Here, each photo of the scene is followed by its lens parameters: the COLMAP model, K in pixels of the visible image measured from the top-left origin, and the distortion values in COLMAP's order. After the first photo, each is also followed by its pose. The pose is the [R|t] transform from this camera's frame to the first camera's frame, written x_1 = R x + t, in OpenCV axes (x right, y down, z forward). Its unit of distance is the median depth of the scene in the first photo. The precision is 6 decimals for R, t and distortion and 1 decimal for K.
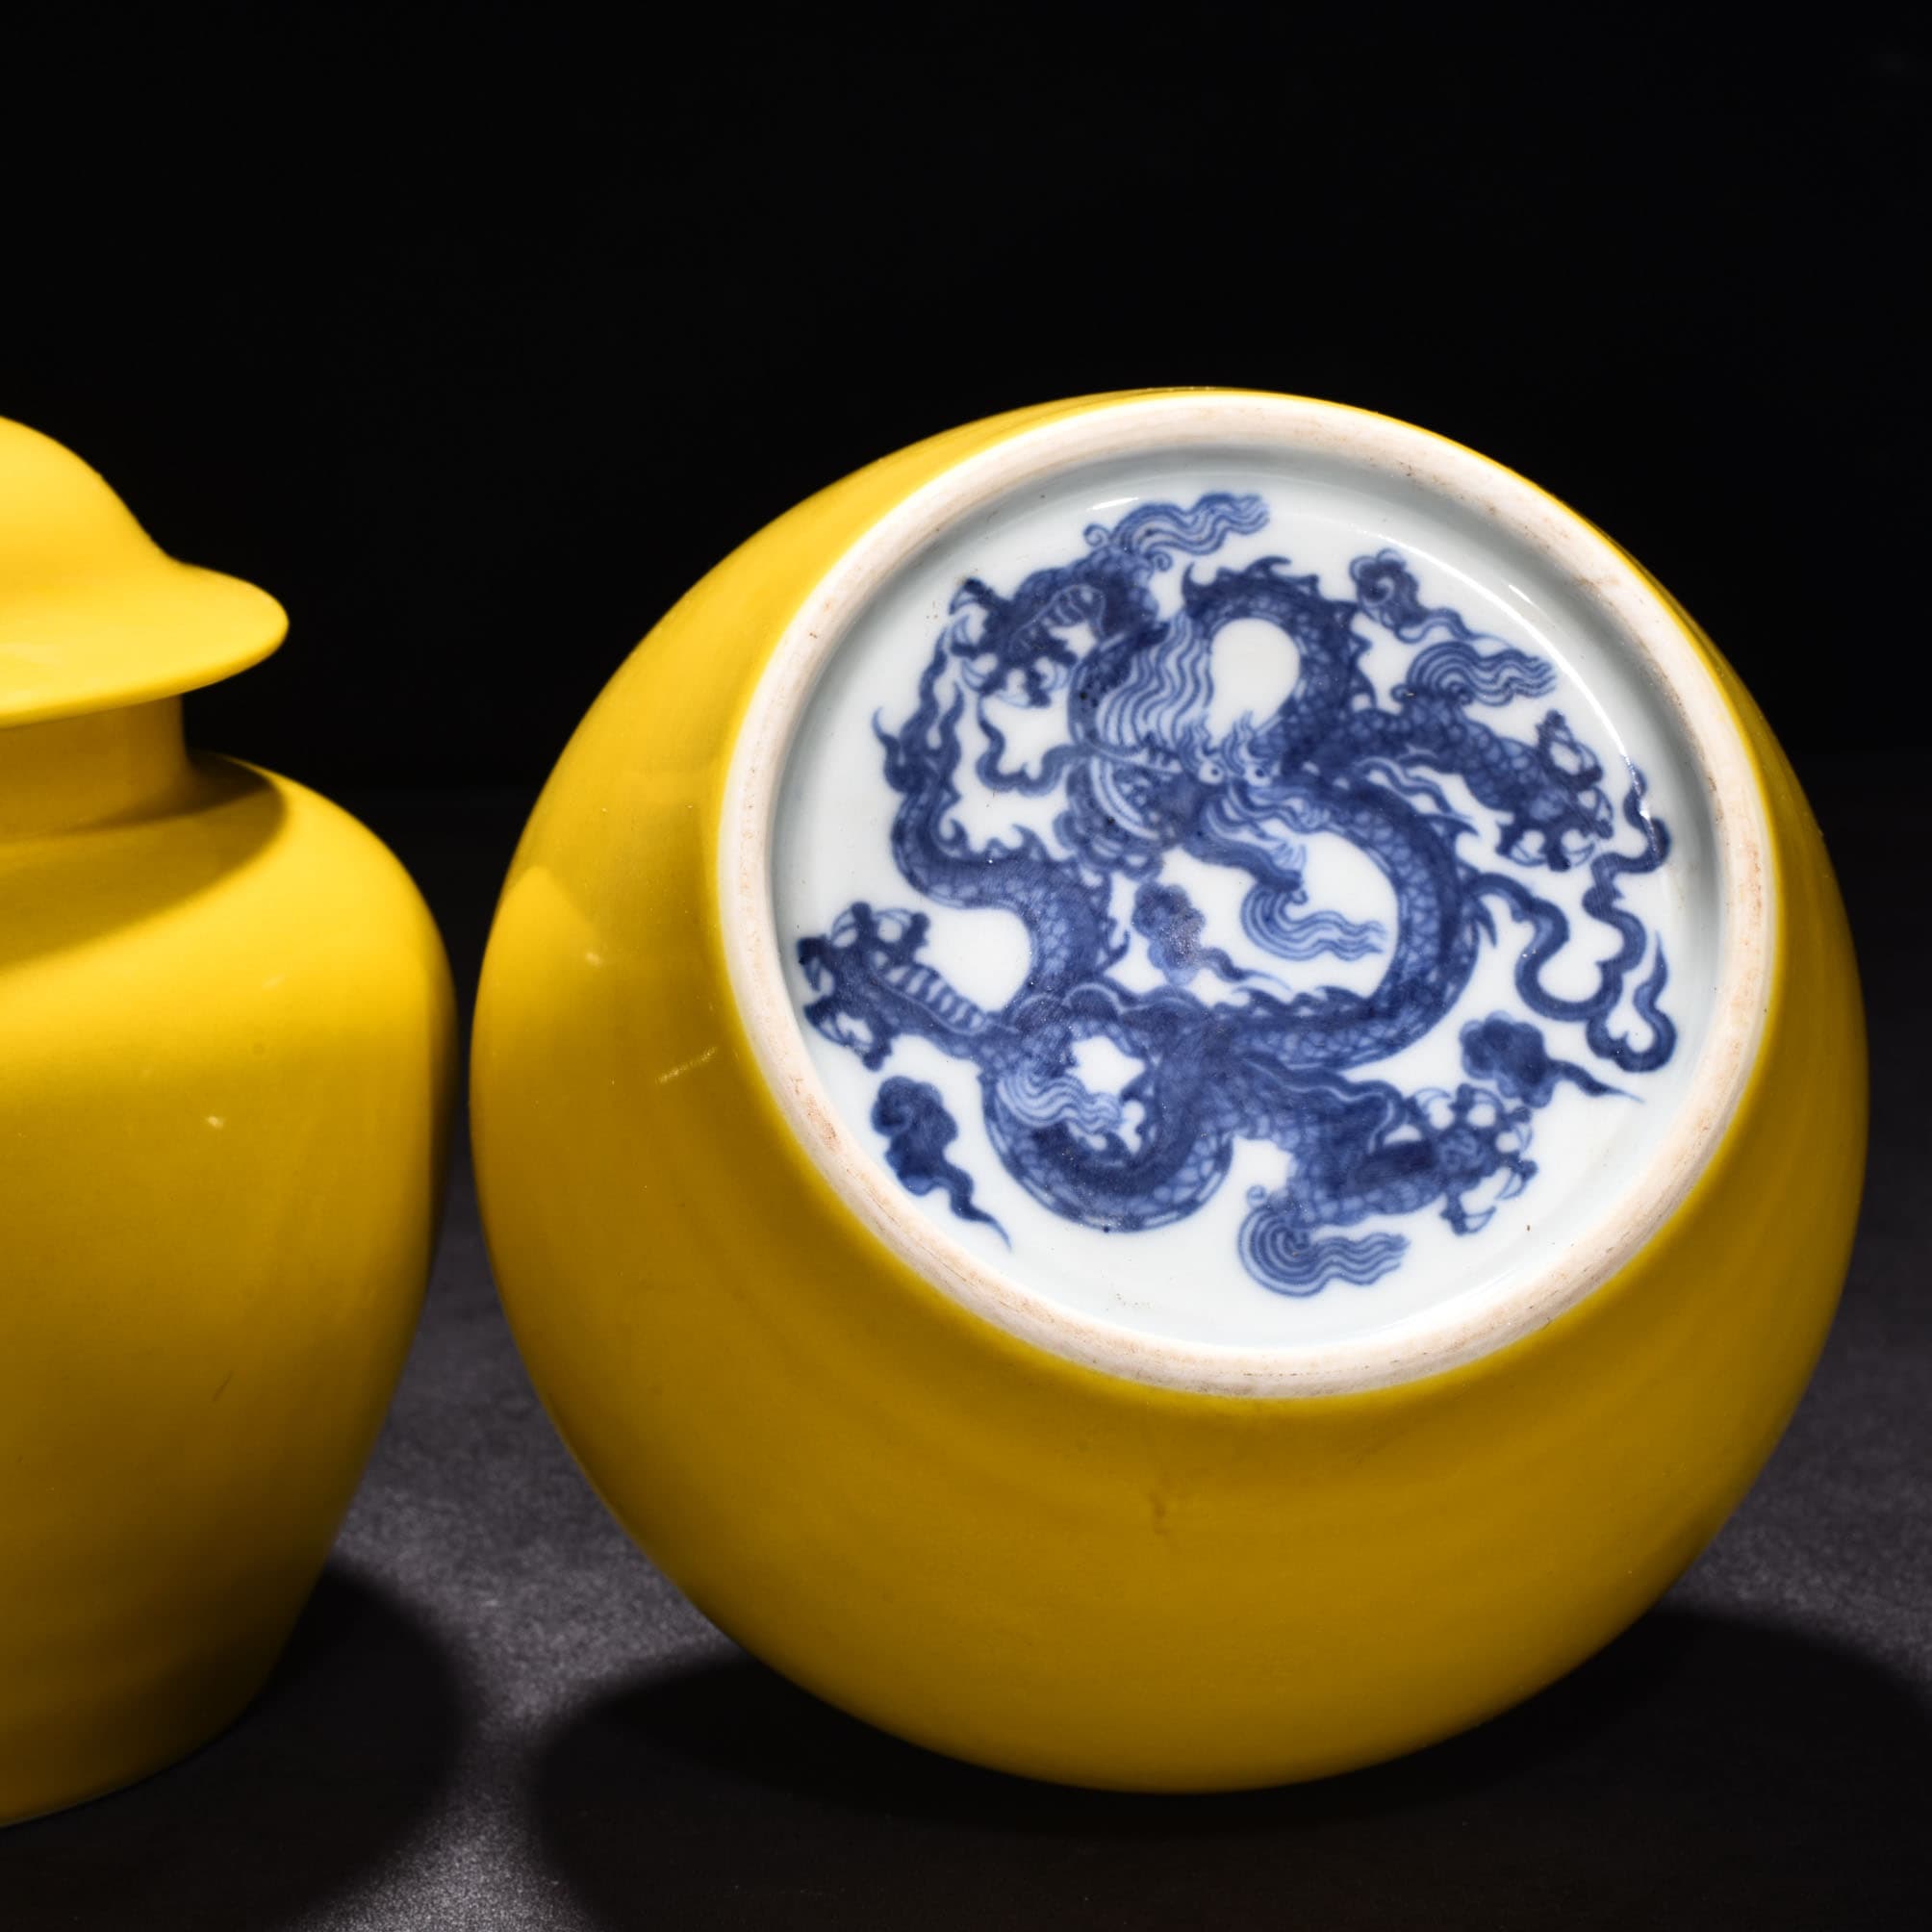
lens RADIAL K [[4494.5, 0, 966.0], [0, 4494.5, 966.0], [0, 0, 1]] dist [-0.173950, -0.049262]
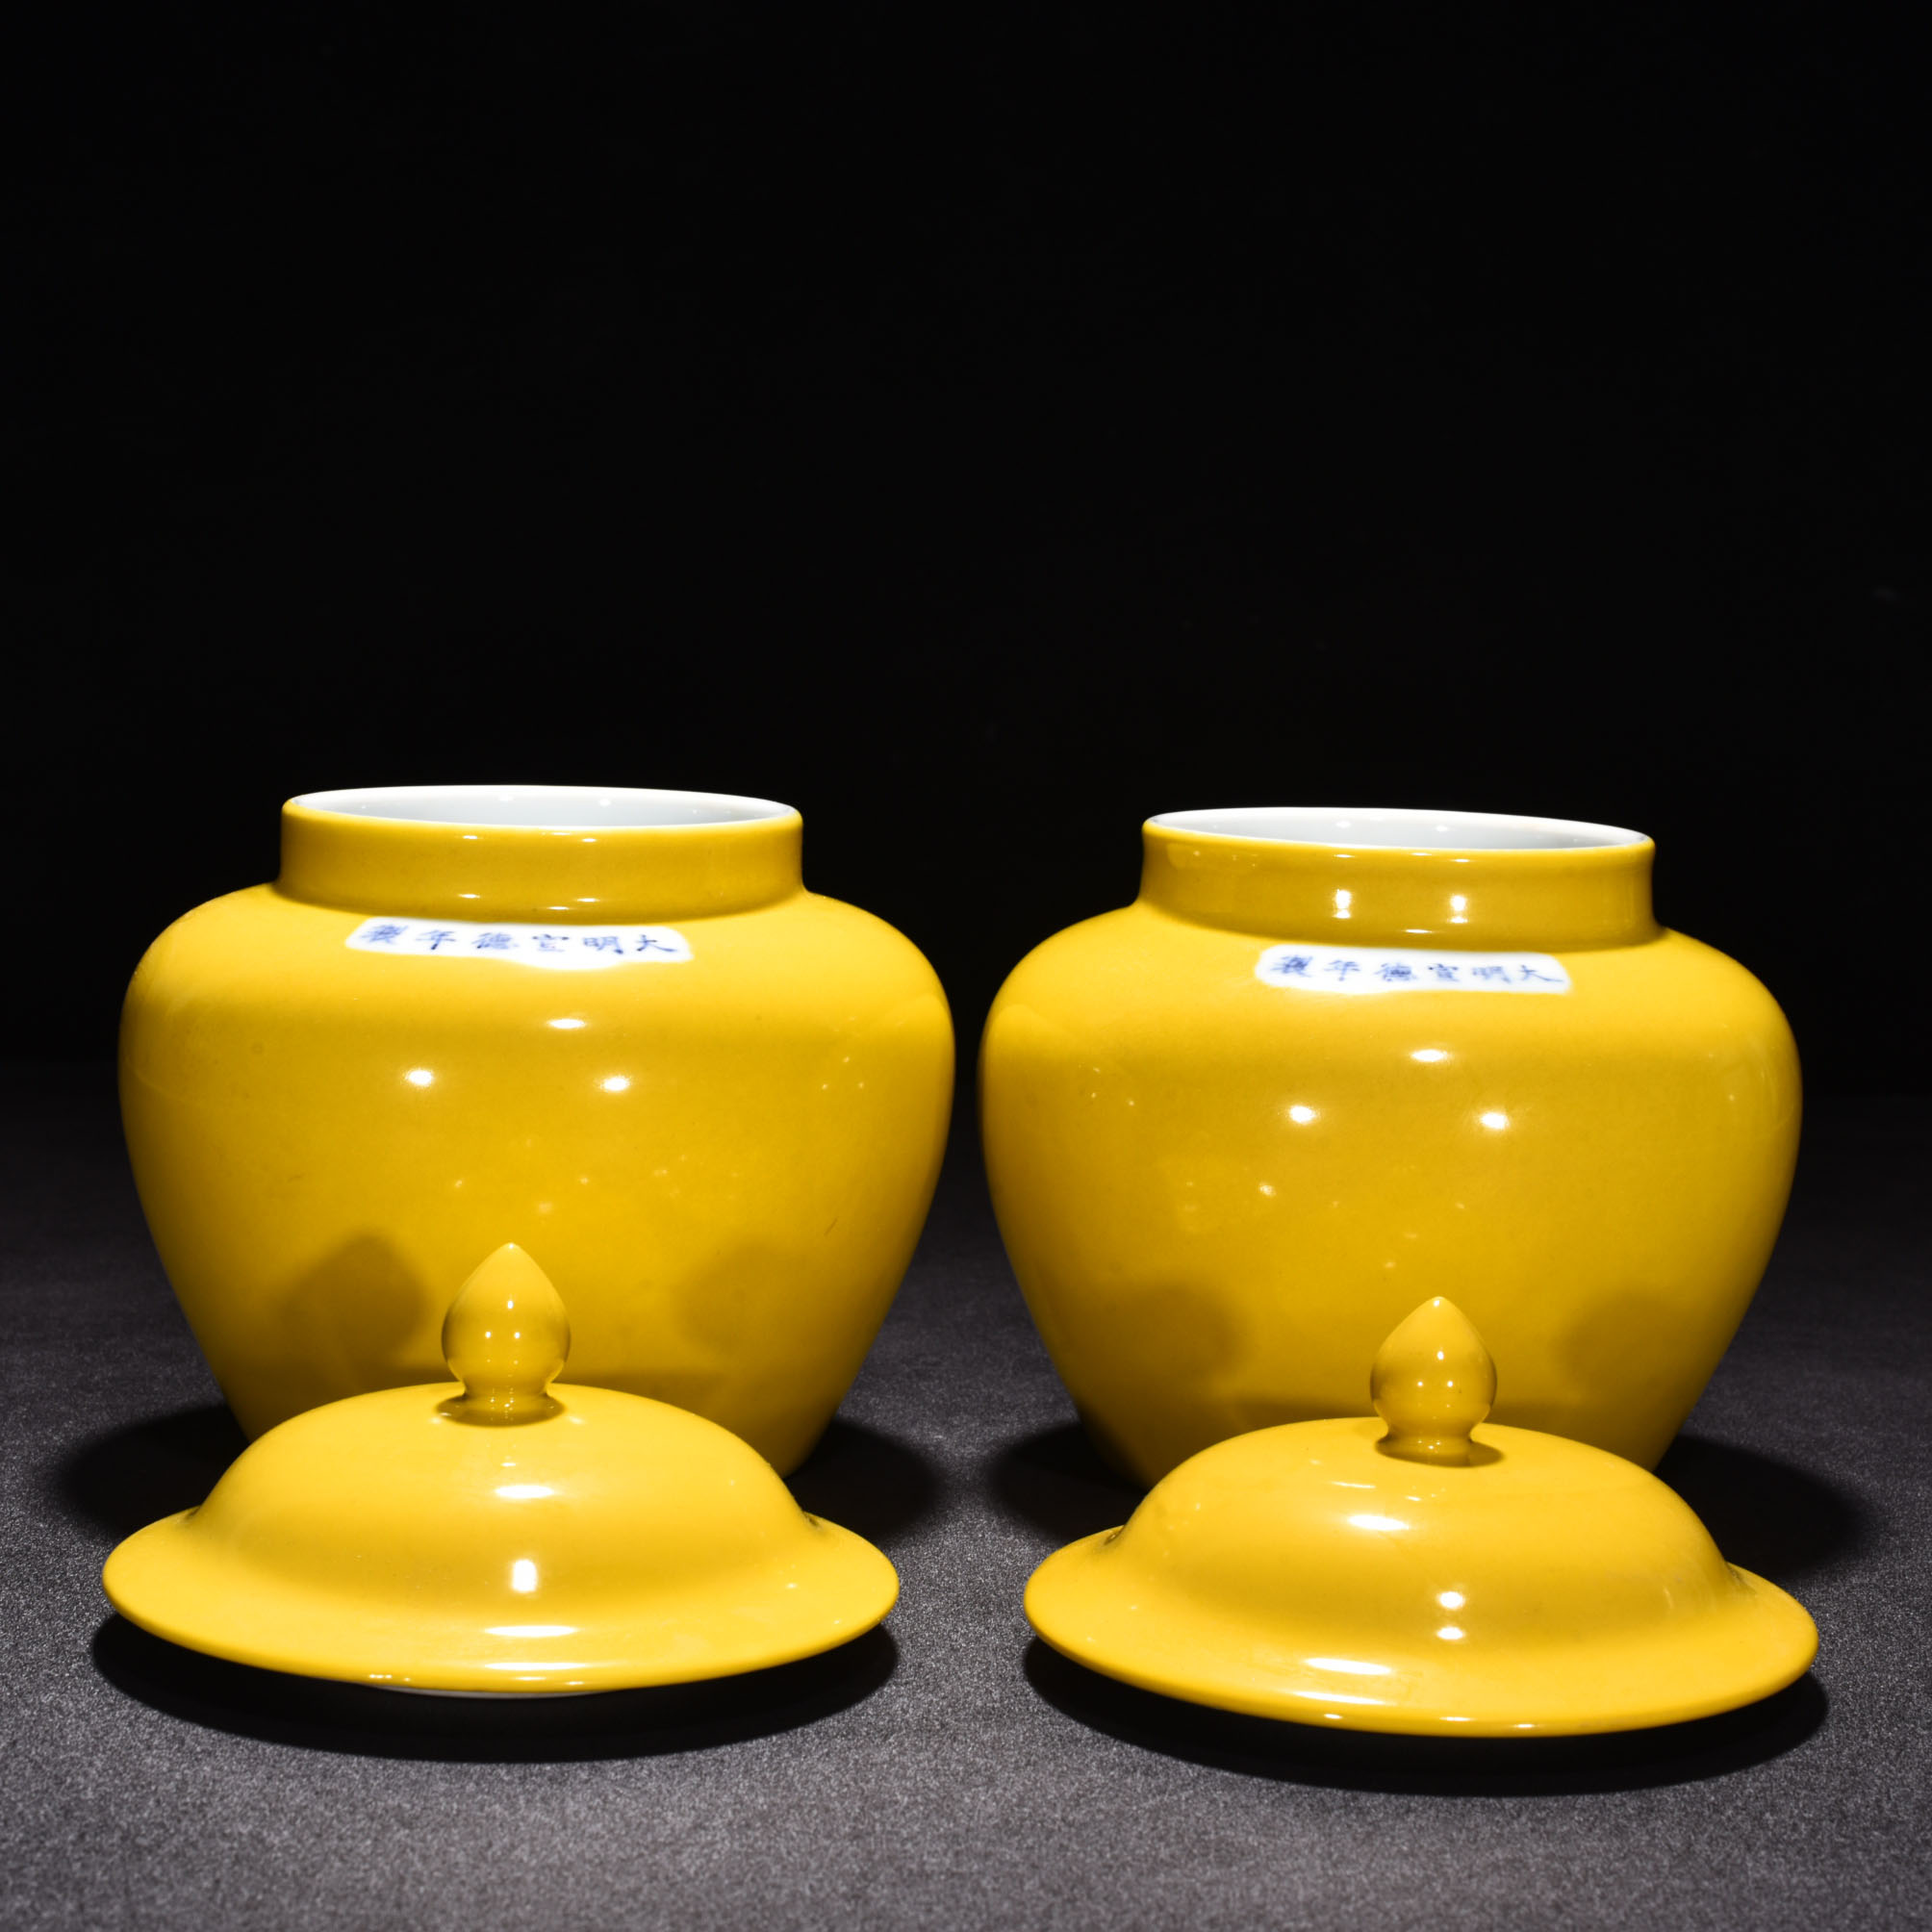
lens RADIAL K [[4494.5, 0, 966.0], [0, 4494.5, 966.0], [0, 0, 1]] dist [-0.173950, -0.049262]
pose [[0.998884, 0.045498, -0.012652, -0.102688], [-0.046759, 0.990404, -0.130054, 0.224209], [0.006613, 0.130500, 0.991426, -0.726618]]
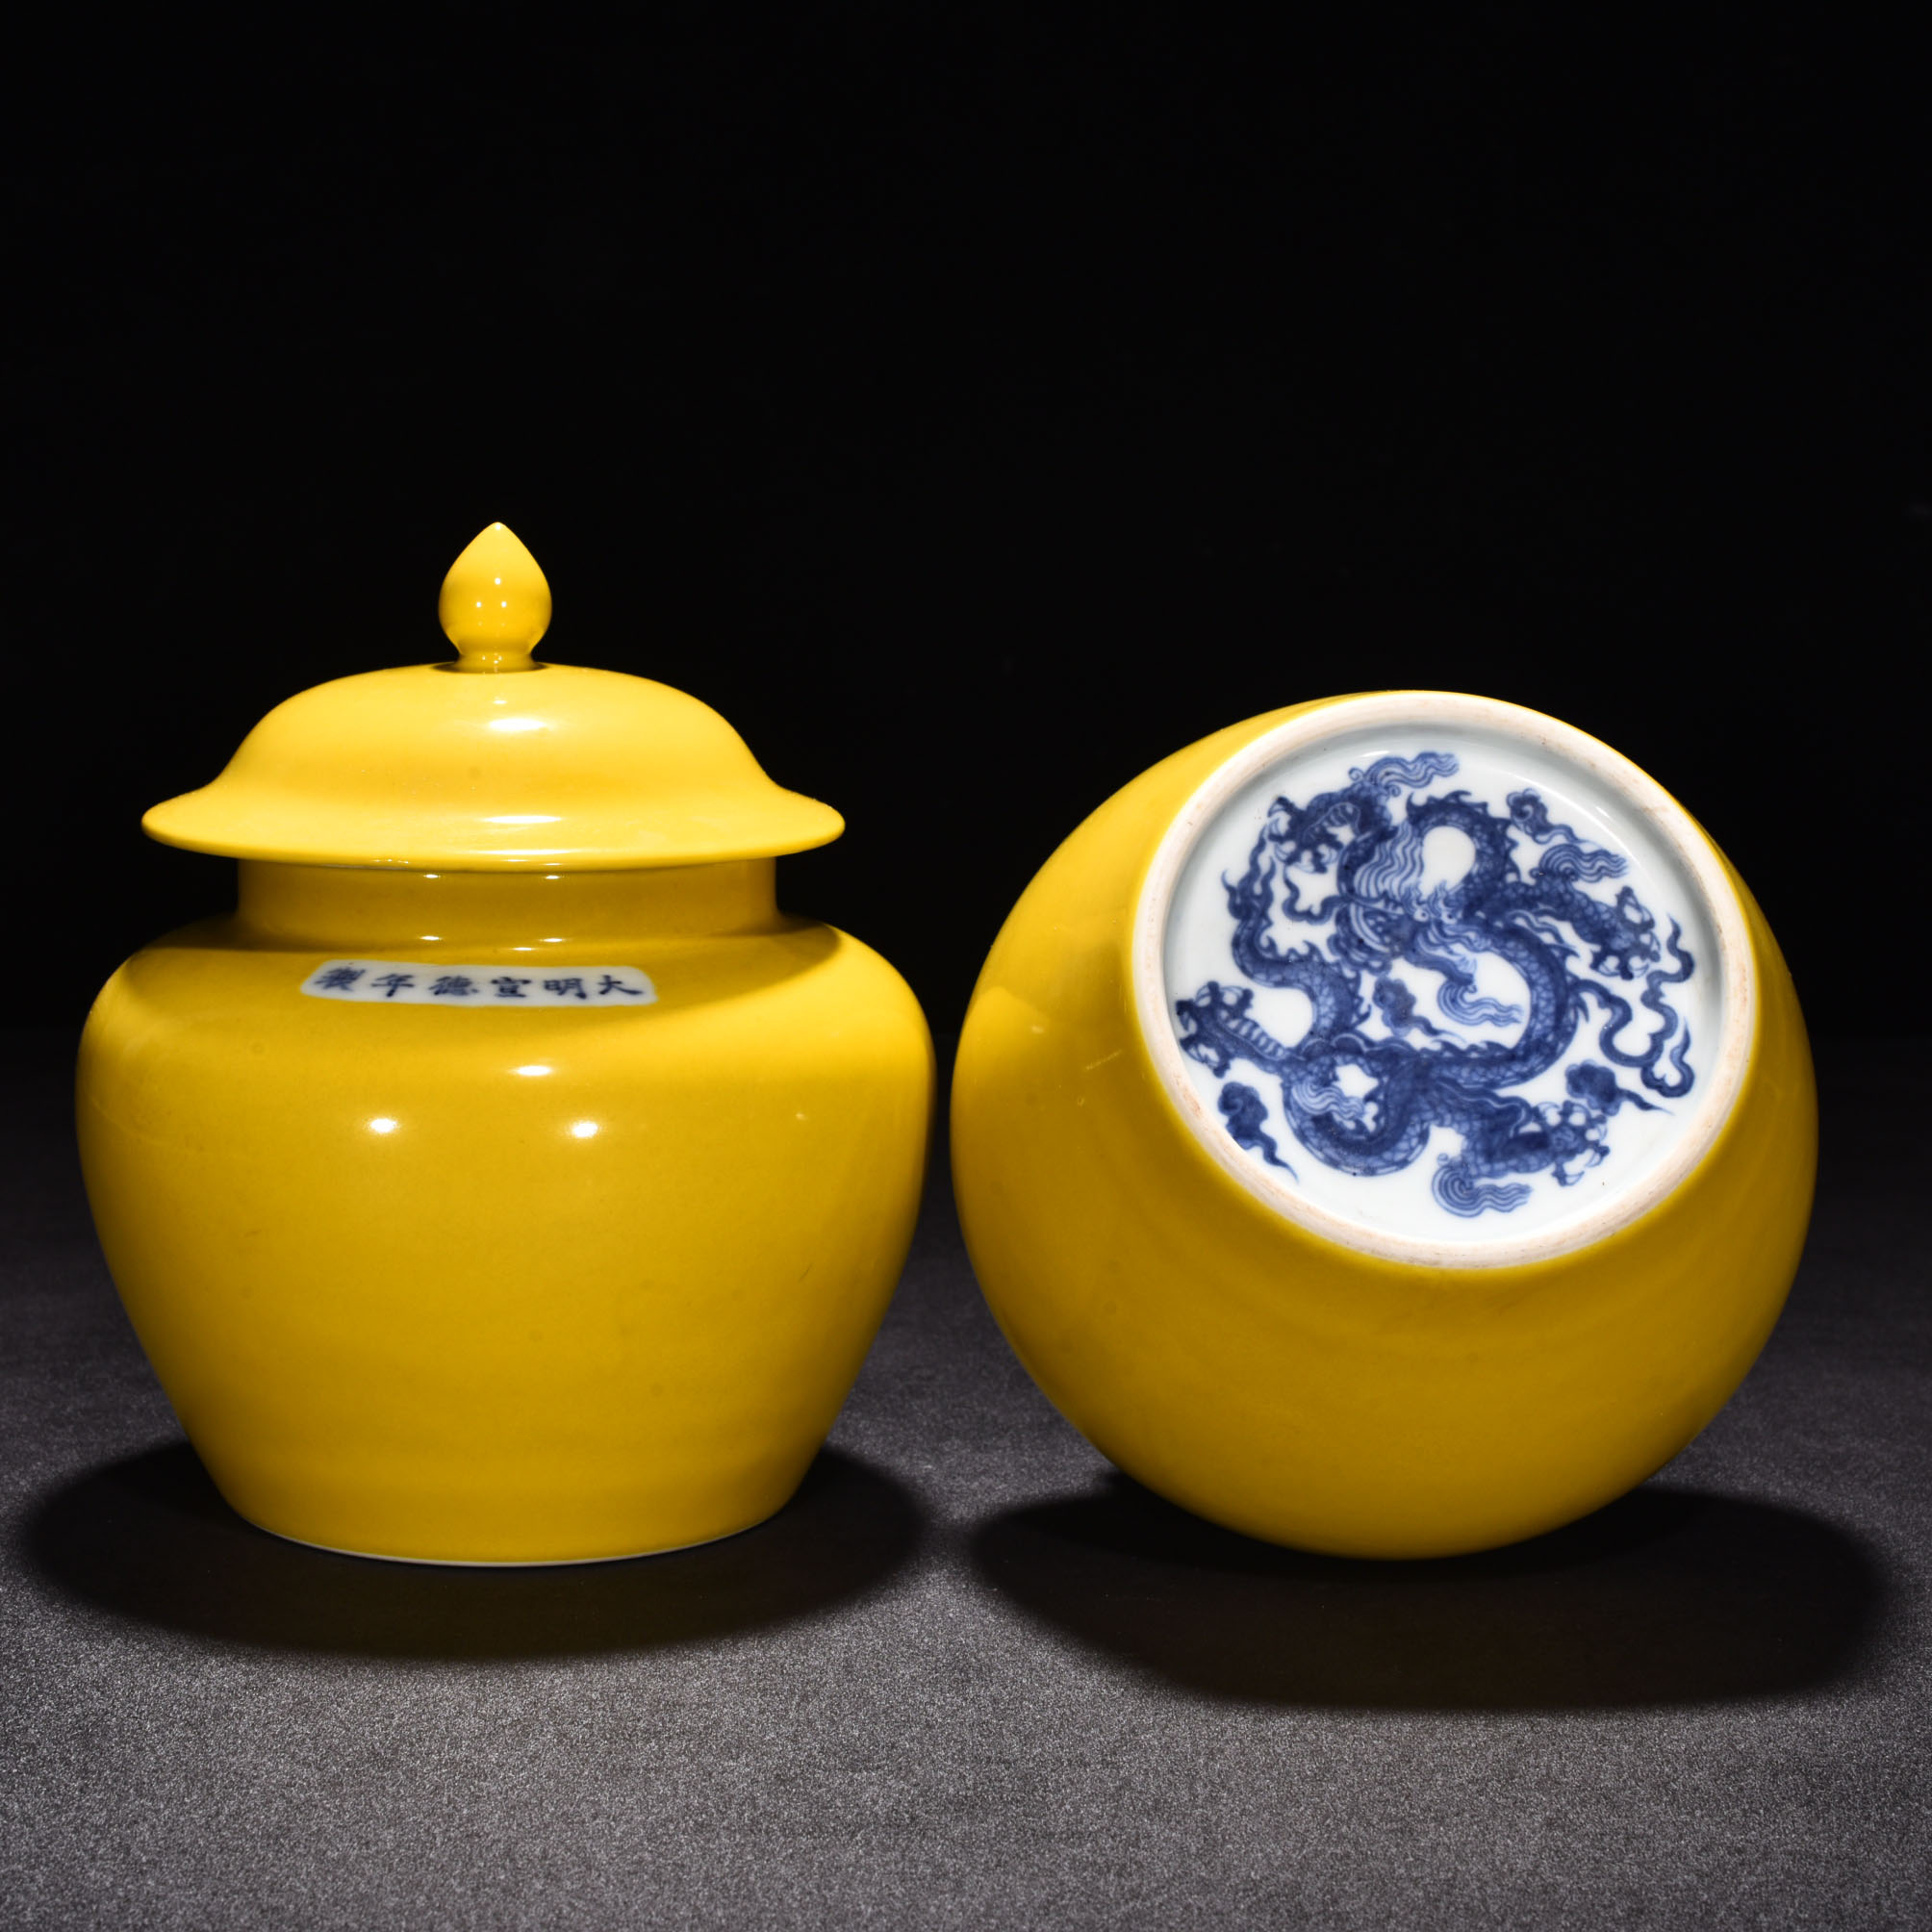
lens RADIAL K [[4494.5, 0, 966.0], [0, 4494.5, 966.0], [0, 0, 1]] dist [-0.173950, -0.049262]
pose [[0.999074, 0.034175, -0.026152, -0.071553], [-0.036445, 0.995099, -0.091926, 0.137355], [0.022882, 0.092794, 0.995422, -0.677605]]
